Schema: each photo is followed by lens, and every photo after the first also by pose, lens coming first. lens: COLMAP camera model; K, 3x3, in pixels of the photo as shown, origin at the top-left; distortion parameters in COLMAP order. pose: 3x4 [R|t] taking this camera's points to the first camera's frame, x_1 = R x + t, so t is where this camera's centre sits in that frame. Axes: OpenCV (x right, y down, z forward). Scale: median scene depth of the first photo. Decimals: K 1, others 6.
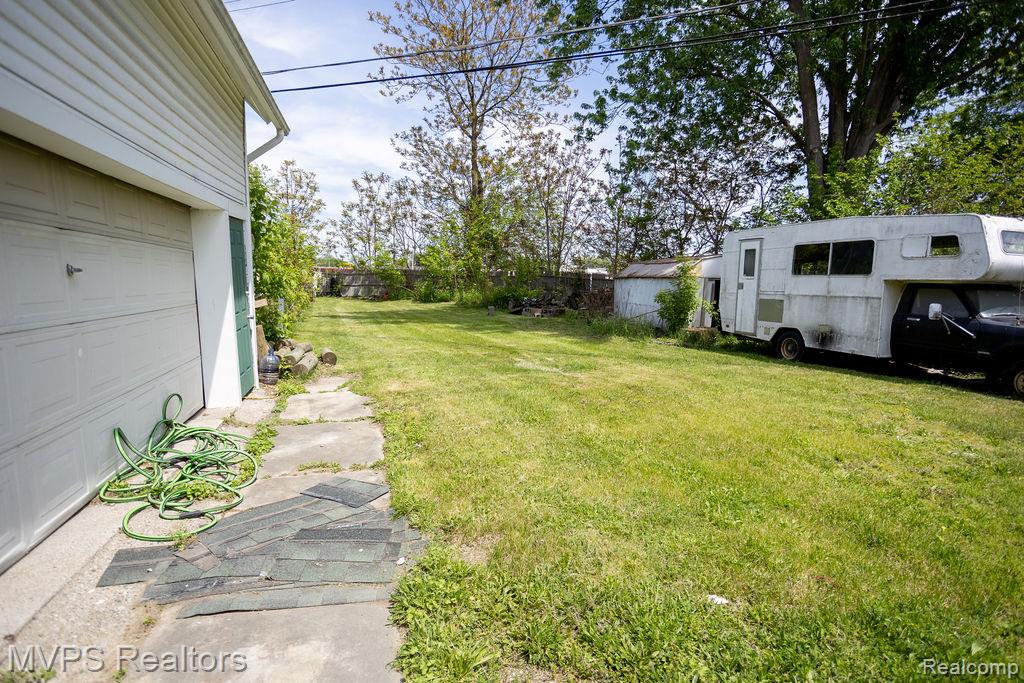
lens RADIAL K [[527.8, 0, 514.0], [0, 527.8, 335.9], [0, 0, 1]] dist [-0.045522, 0.029732]
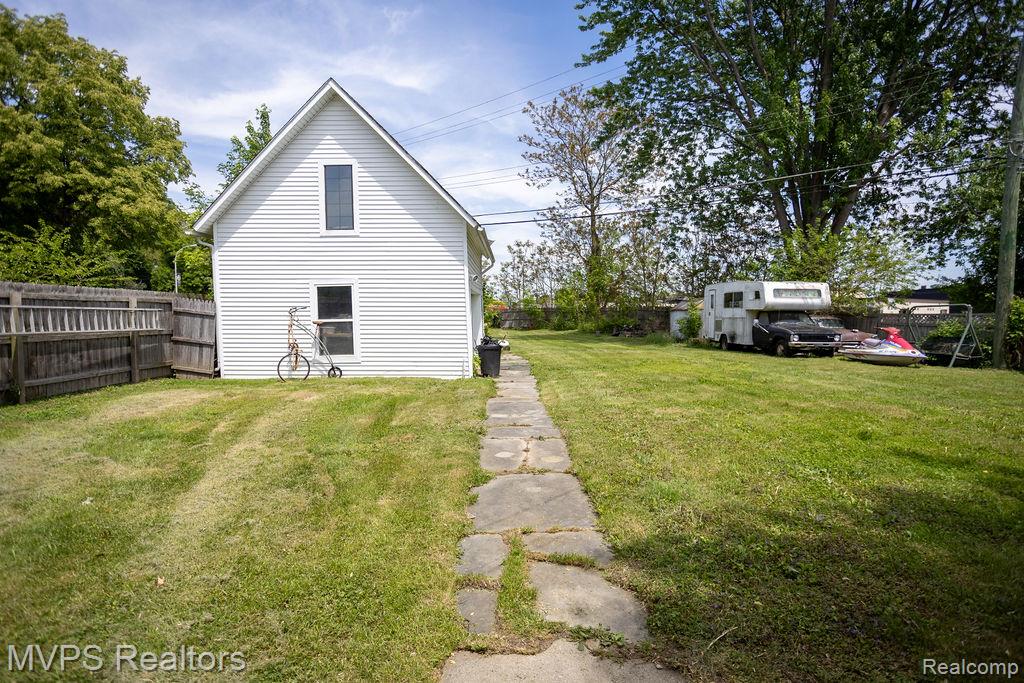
lens RADIAL K [[525.1, 0, 519.6], [0, 525.1, 344.2], [0, 0, 1]] dist [-0.003342, 0.000014]
pose [[0.966160, -0.012370, -0.257647, 0.089886], [0.000099, 0.998867, -0.047585, 0.038200], [0.257944, 0.045949, 0.965067, -0.367837]]
